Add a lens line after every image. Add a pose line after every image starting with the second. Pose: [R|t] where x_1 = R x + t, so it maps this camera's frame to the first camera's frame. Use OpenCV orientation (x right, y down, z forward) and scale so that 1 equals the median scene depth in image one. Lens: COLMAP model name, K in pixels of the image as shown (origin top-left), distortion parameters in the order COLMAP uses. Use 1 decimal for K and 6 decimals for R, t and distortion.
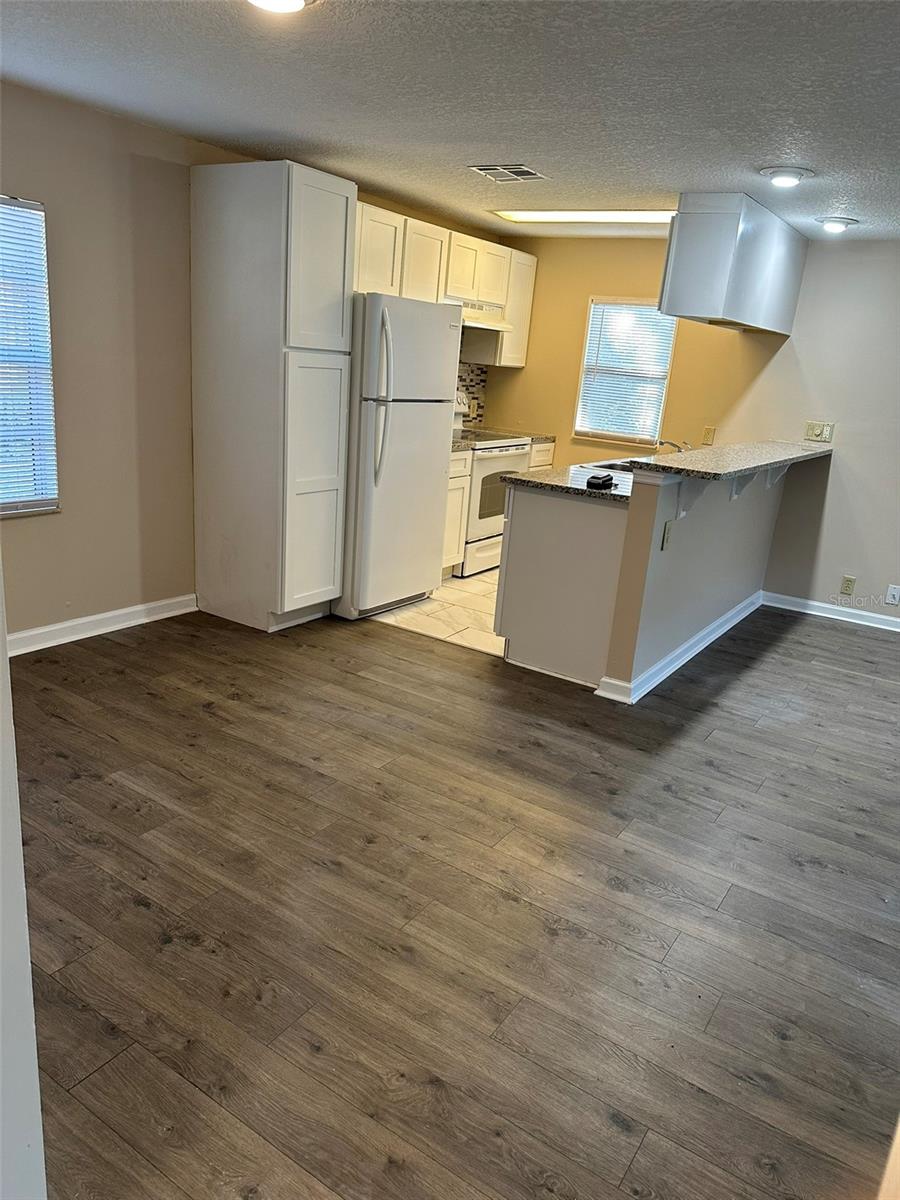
lens RADIAL K [[842.8, 0, 450.0], [0, 842.8, 600.0], [0, 0, 1]] dist [0.086558, -0.090788]
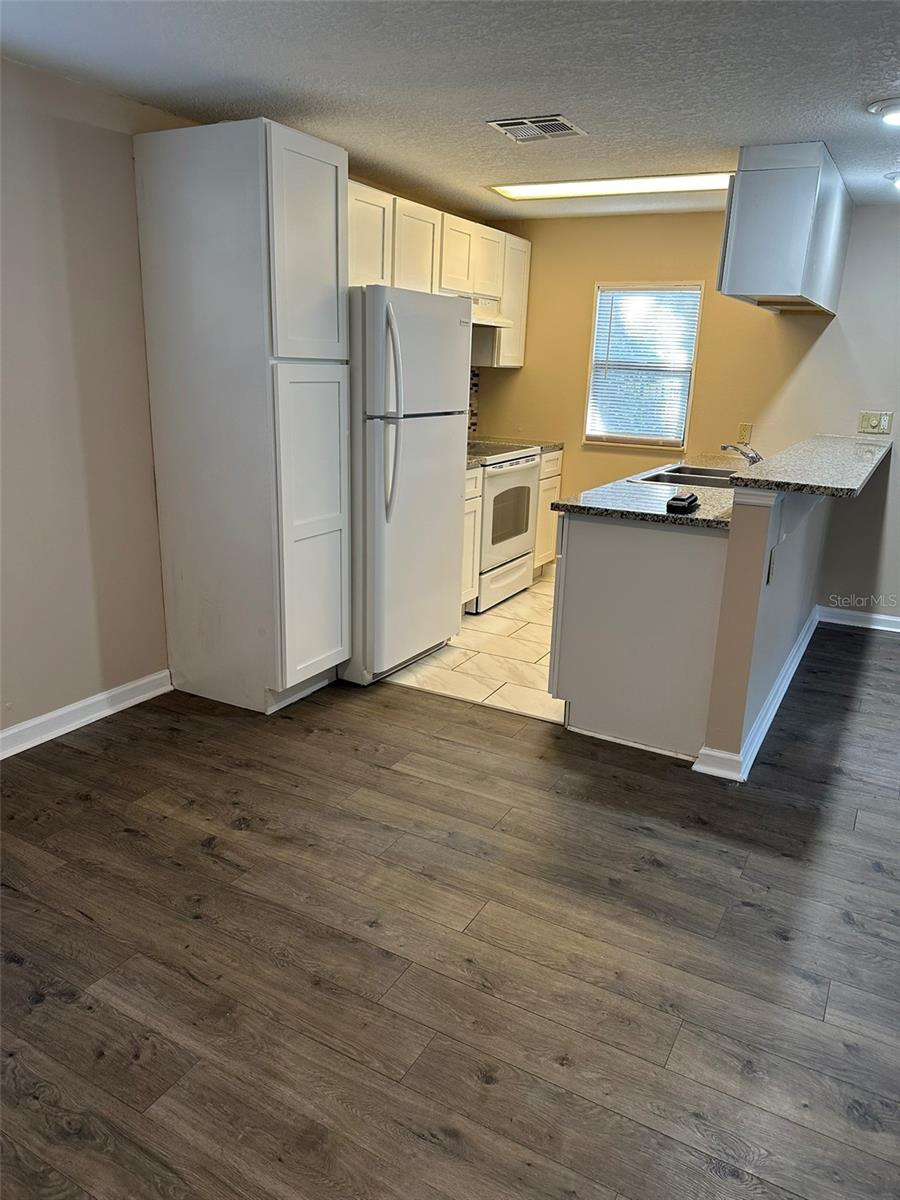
lens RADIAL K [[840.1, 0, 445.7], [0, 840.1, 591.5], [0, 0, 1]] dist [0.048888, -0.061783]
pose [[0.995912, -0.069872, 0.057255, -0.094479], [0.070442, 0.997484, -0.008000, -0.066653], [-0.056552, 0.012000, 0.998328, 0.221293]]
